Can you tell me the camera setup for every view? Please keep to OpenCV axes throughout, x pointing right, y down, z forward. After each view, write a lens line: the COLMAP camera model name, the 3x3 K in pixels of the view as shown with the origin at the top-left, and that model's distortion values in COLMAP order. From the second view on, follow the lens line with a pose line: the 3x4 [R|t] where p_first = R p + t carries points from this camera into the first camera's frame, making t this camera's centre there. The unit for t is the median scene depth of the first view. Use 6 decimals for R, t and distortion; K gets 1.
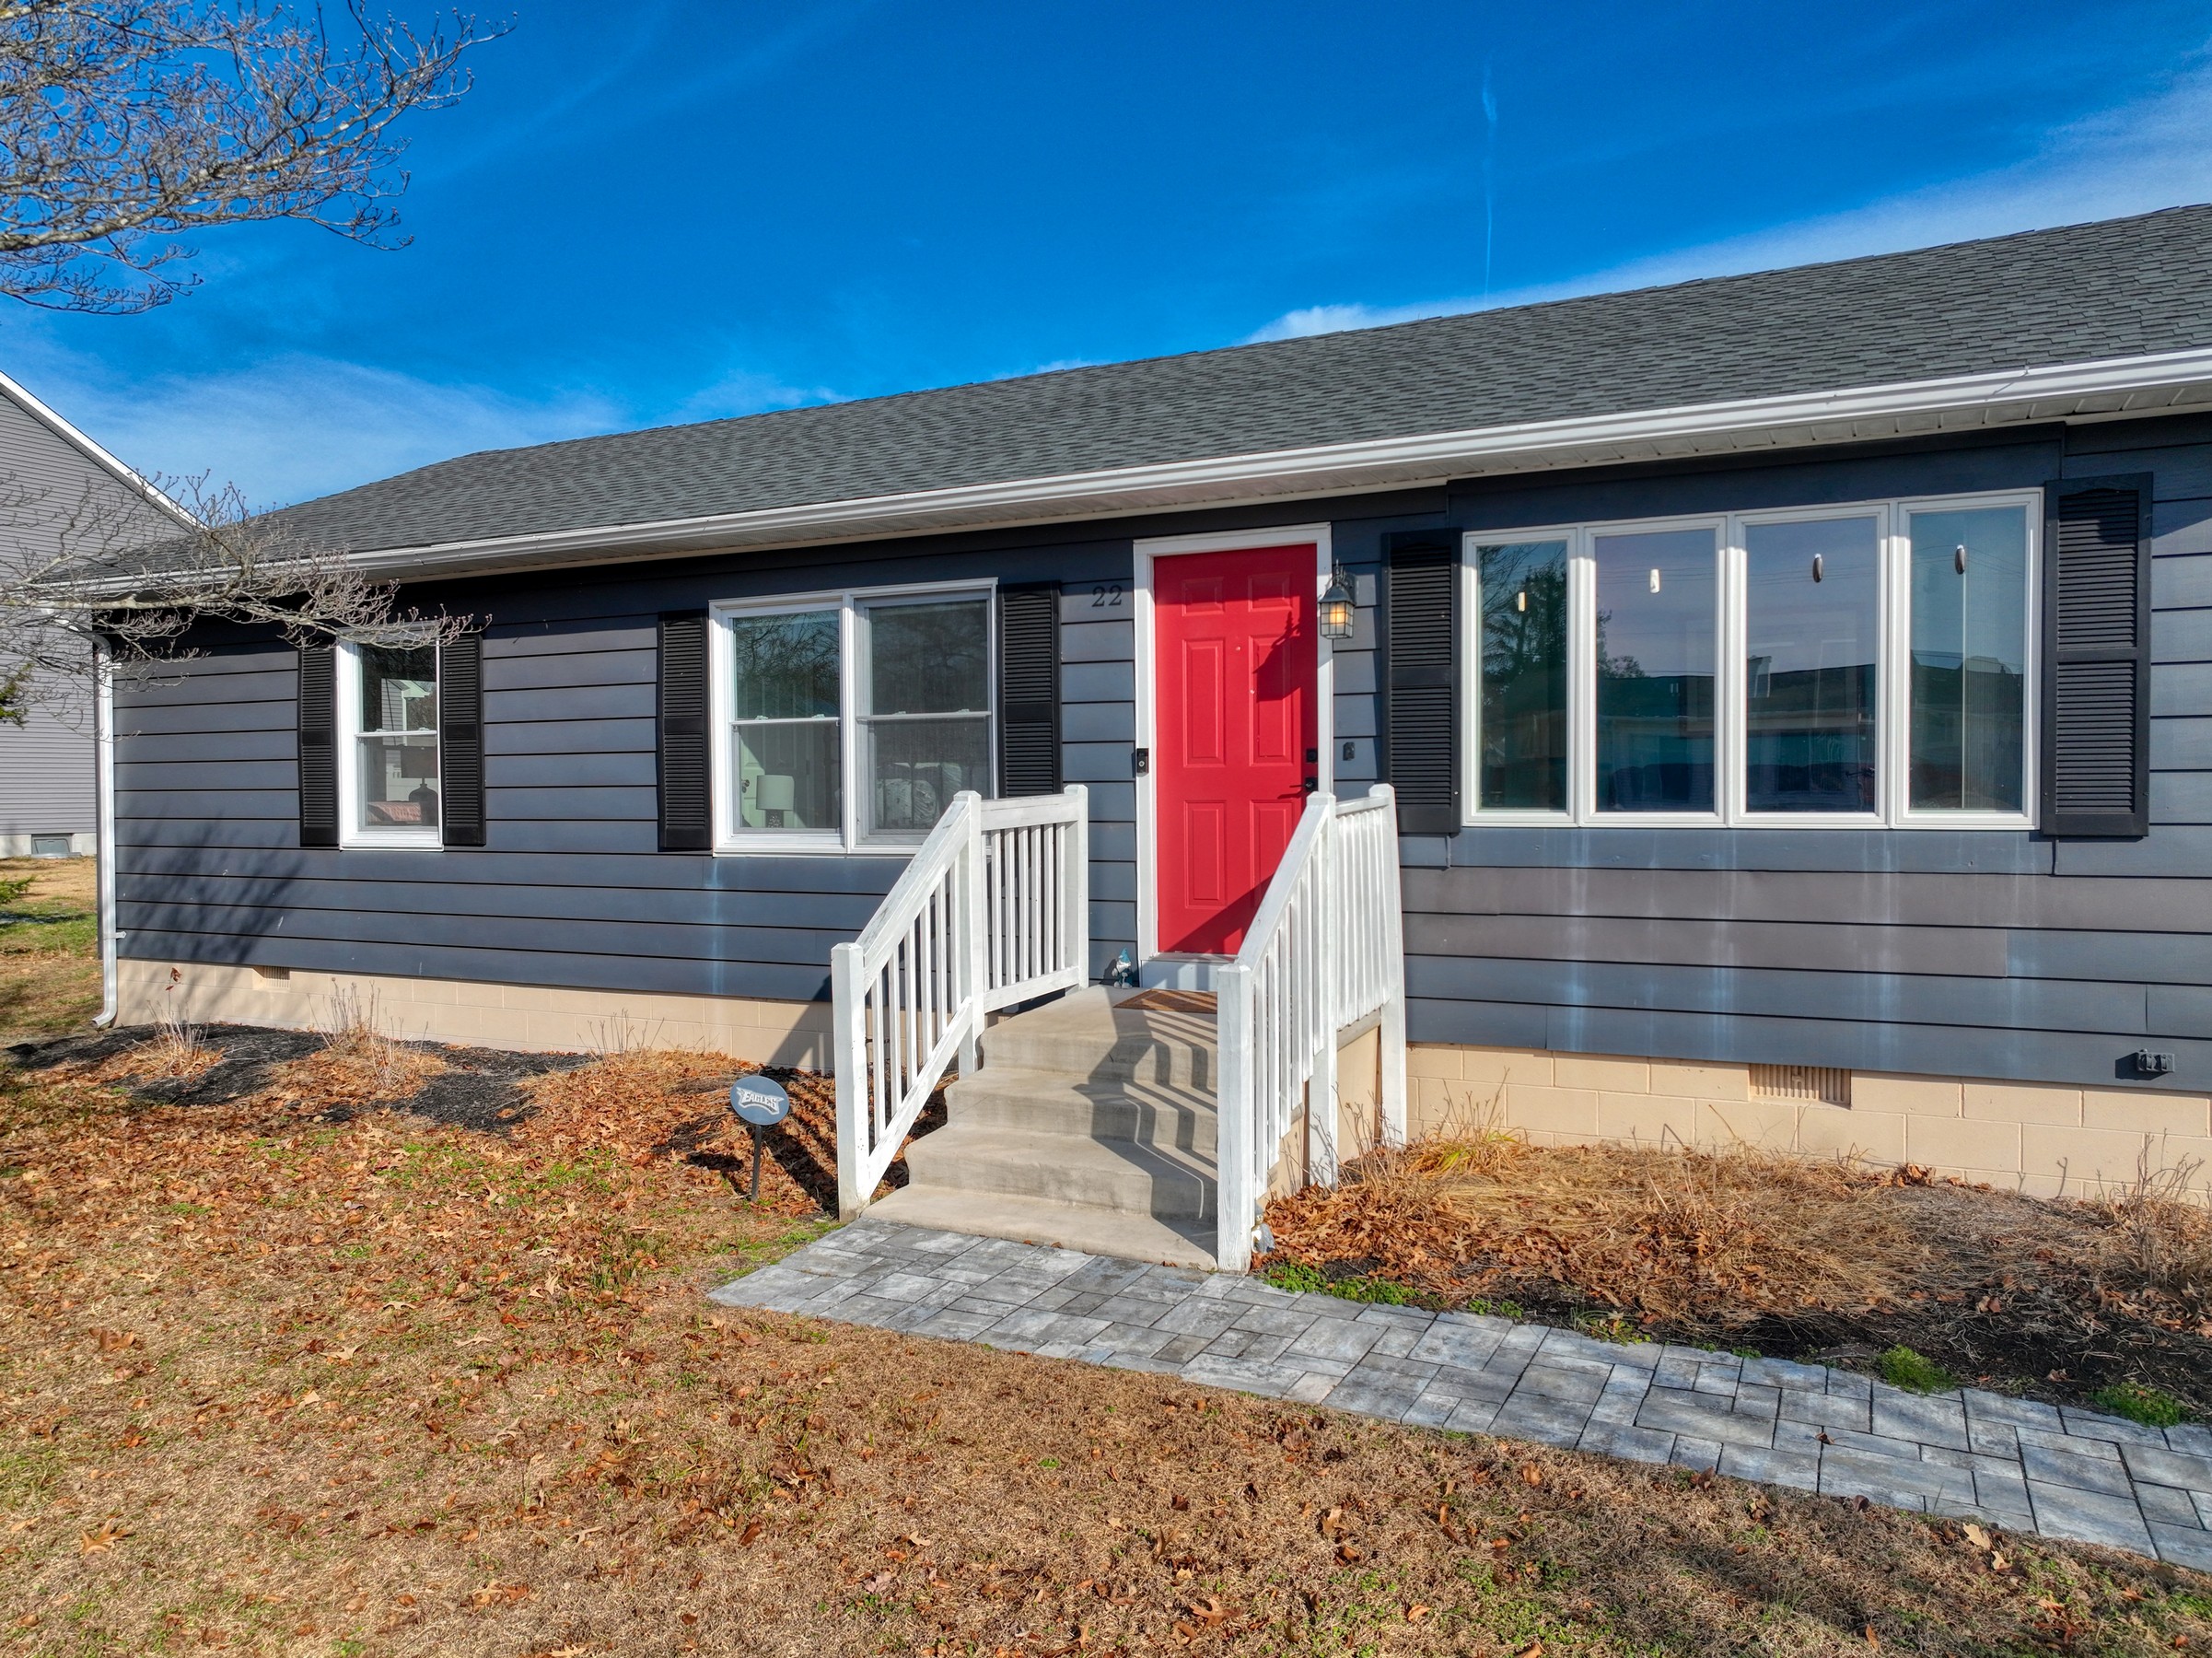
lens RADIAL K [[1550.1, 0, 1111.2], [0, 1550.1, 837.2], [0, 0, 1]] dist [0.005517, 0.002075]
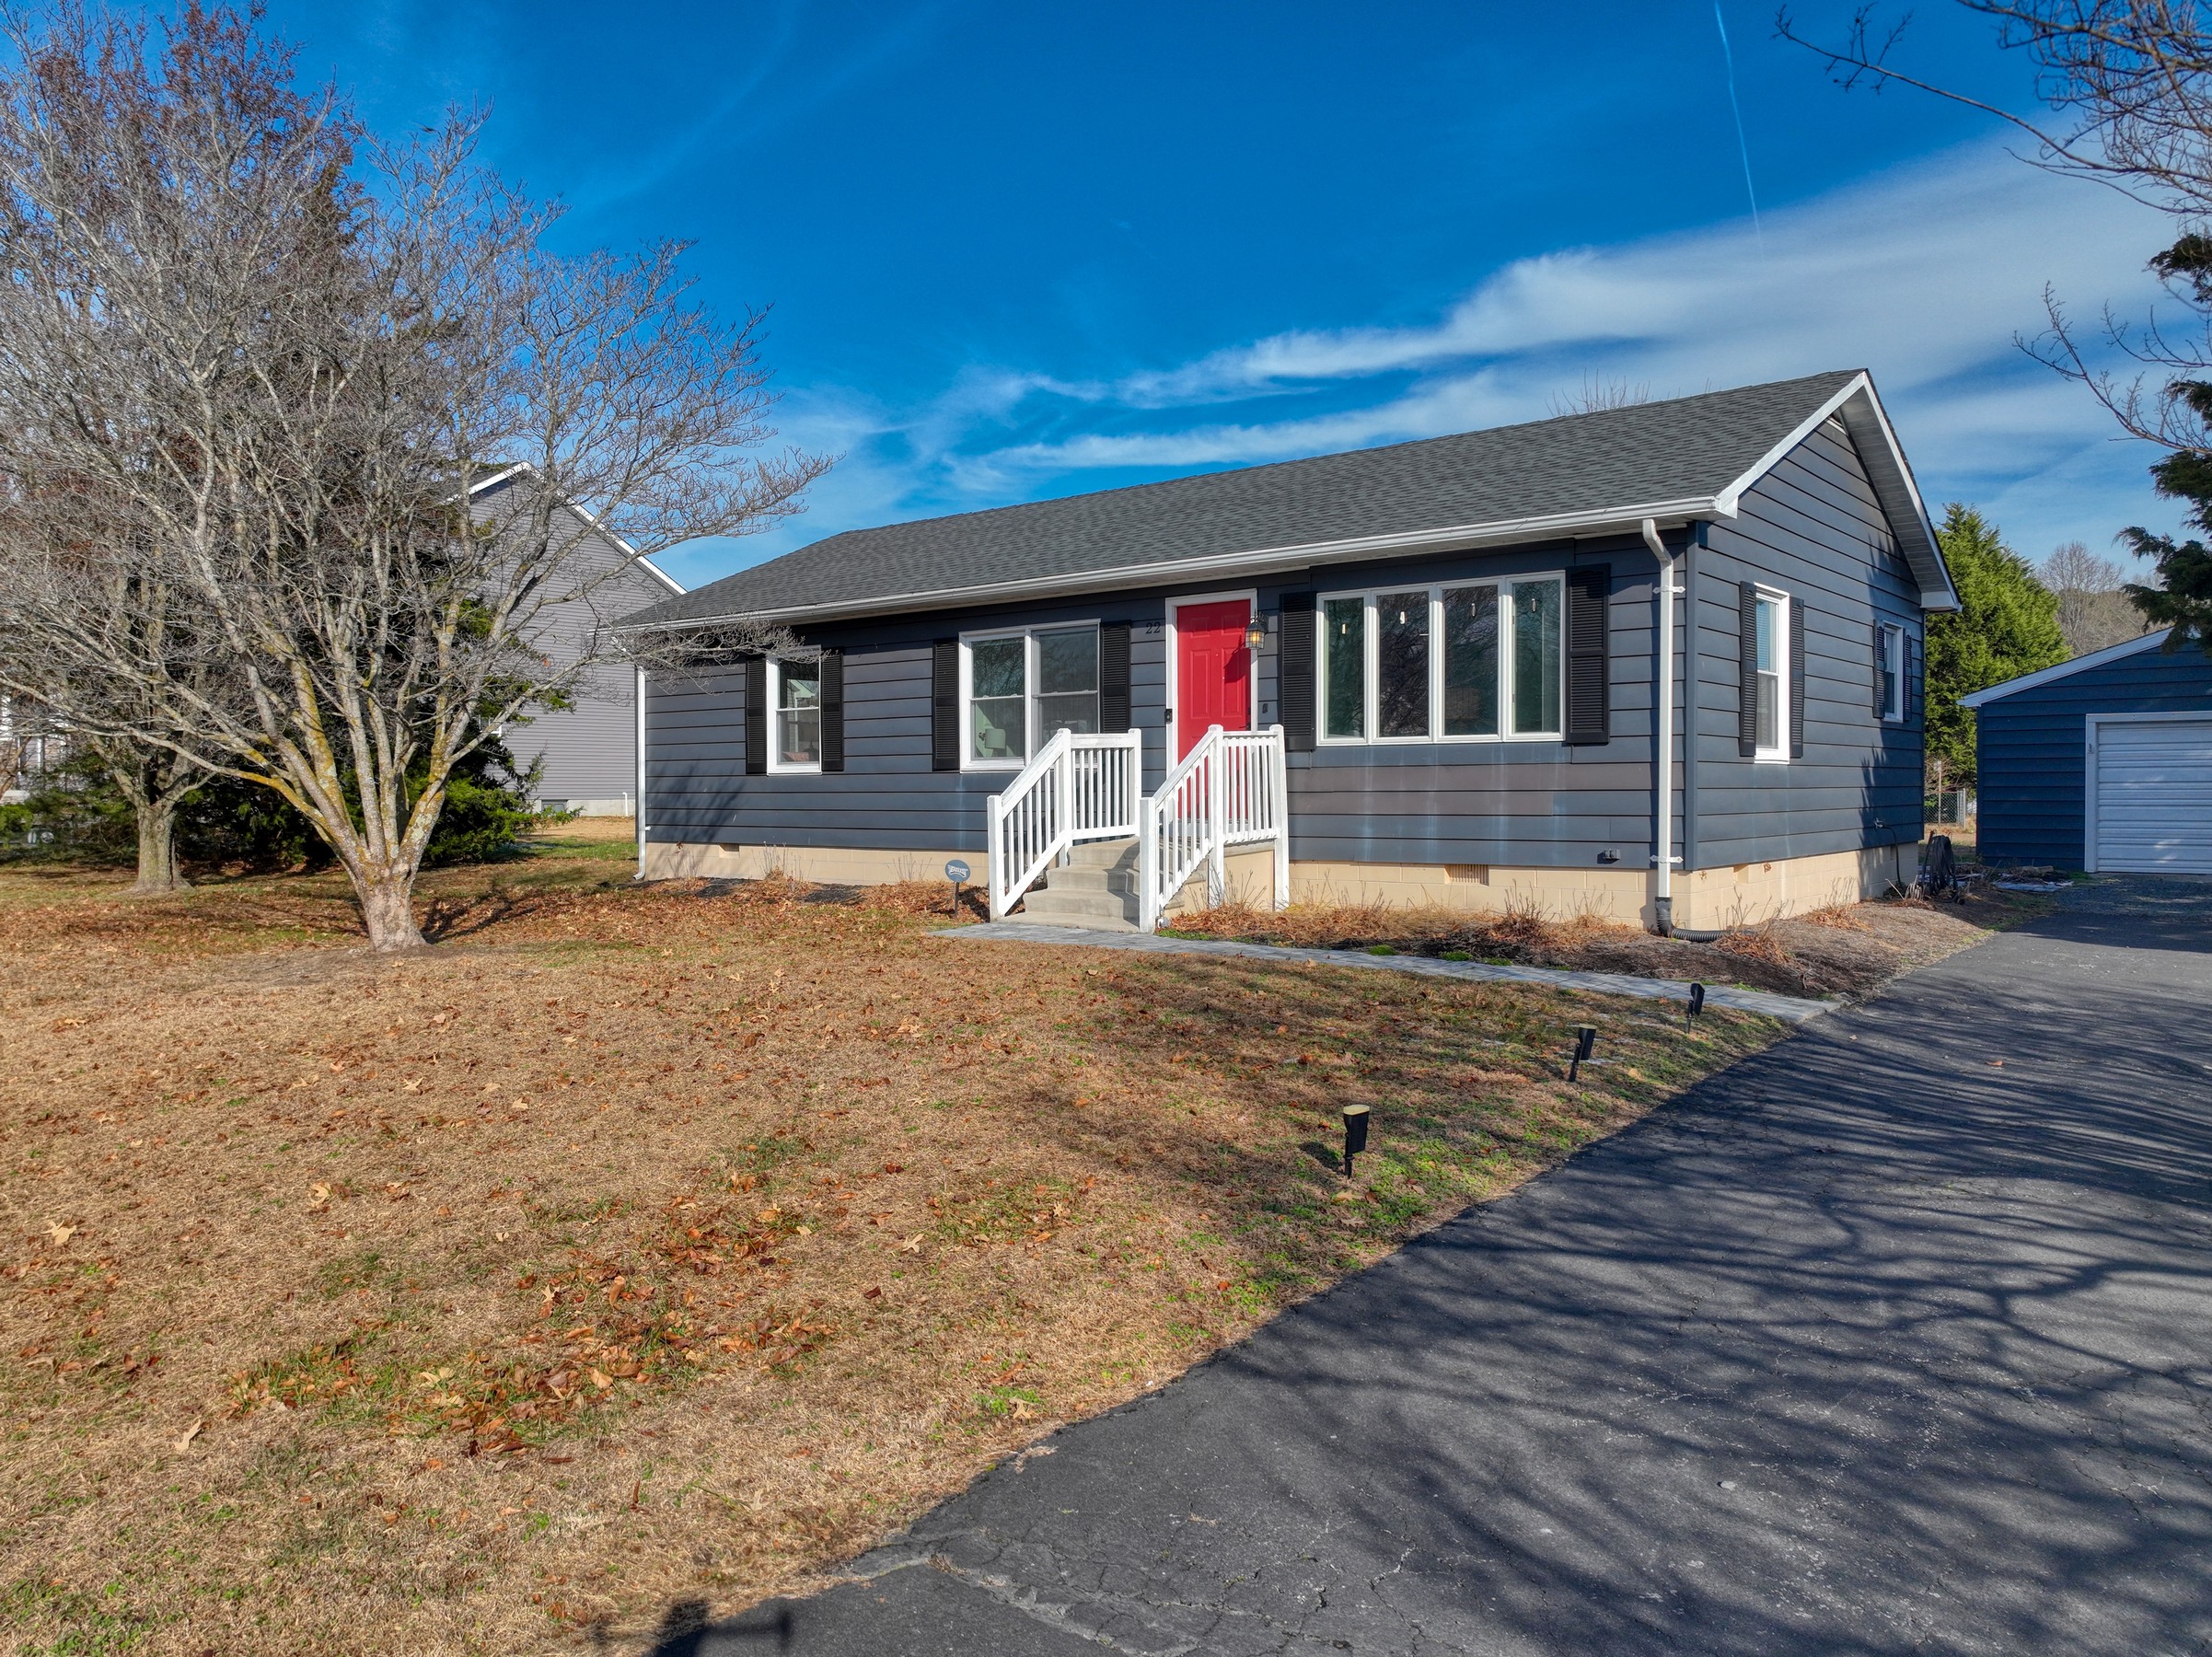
lens RADIAL K [[1549.9, 0, 1111.2], [0, 1549.9, 836.7], [0, 0, 1]] dist [0.005517, 0.002075]
pose [[0.975273, 0.010220, -0.220765, 0.365286], [-0.010195, 0.999947, 0.001254, 0.095229], [0.220766, 0.001028, 0.975326, -0.841145]]
